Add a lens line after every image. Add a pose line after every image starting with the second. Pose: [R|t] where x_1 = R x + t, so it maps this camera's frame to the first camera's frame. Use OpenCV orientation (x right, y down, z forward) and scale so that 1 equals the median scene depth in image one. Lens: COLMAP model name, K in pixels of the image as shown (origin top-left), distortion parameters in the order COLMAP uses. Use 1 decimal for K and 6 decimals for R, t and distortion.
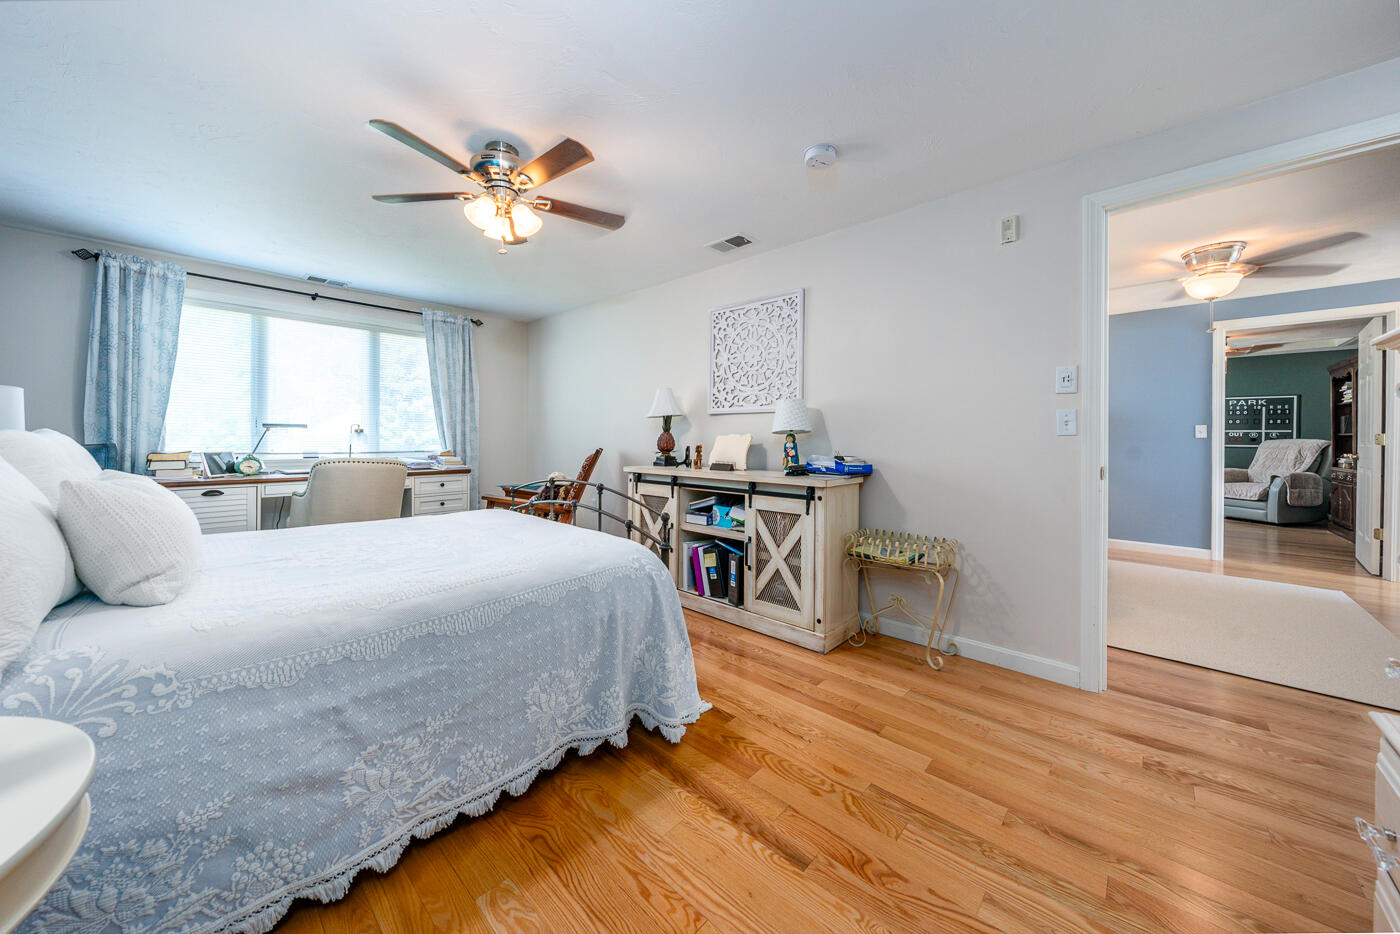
lens RADIAL K [[488.9, 0, 675.2], [0, 488.9, 439.4], [0, 0, 1]] dist [-0.003424, -0.000072]
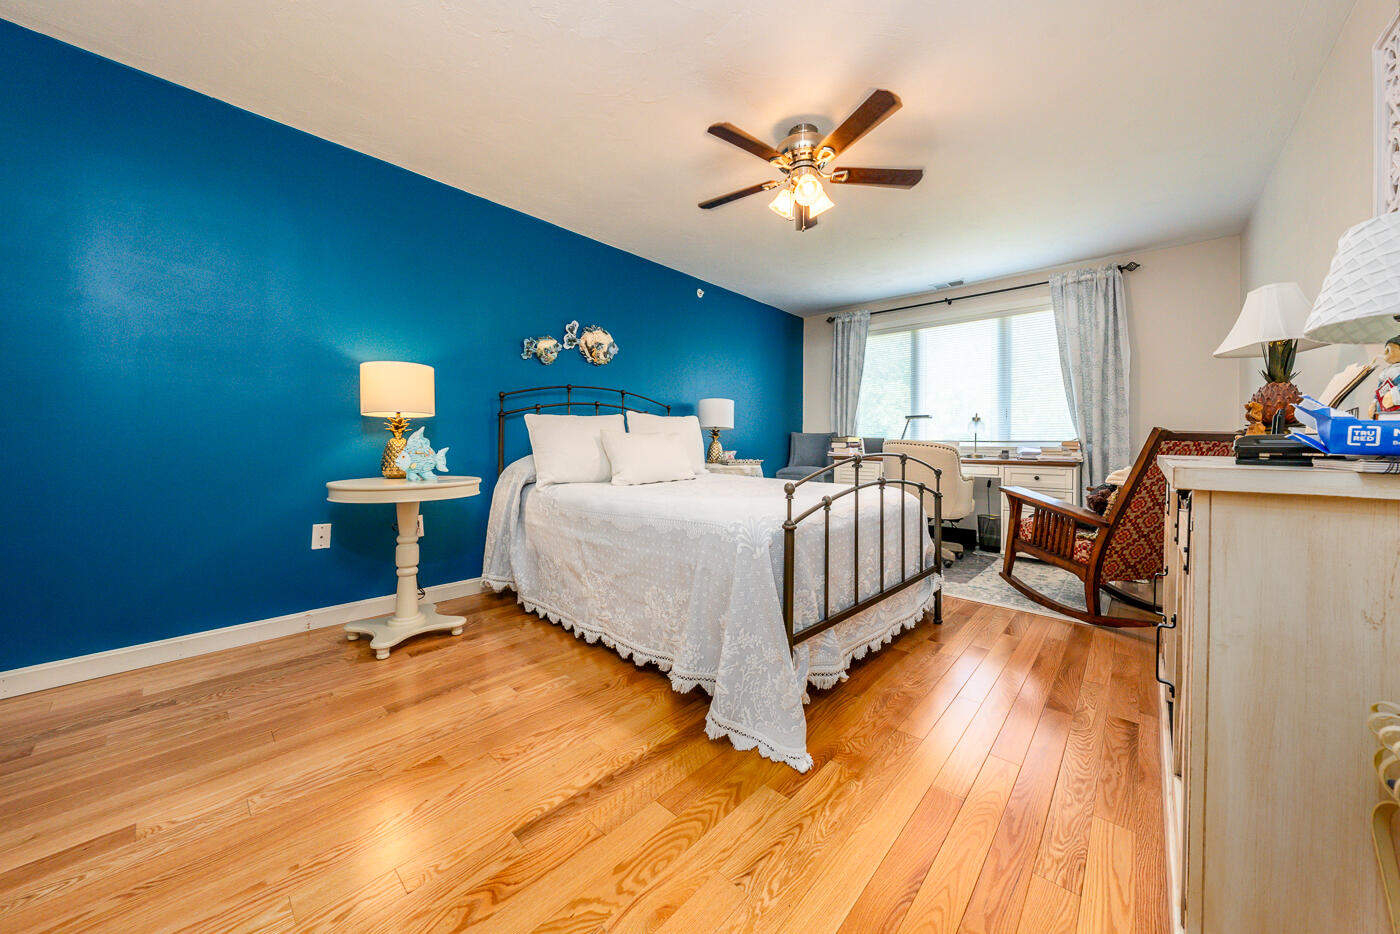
lens RADIAL K [[488.9, 0, 703.1], [0, 488.9, 438.6], [0, 0, 1]] dist [-0.003424, -0.000072]
pose [[0.037313, -0.008451, -0.999268, 1.003957], [-0.012536, 0.999882, -0.008925, 0.114543], [0.999225, 0.012860, 0.037202, 1.092317]]
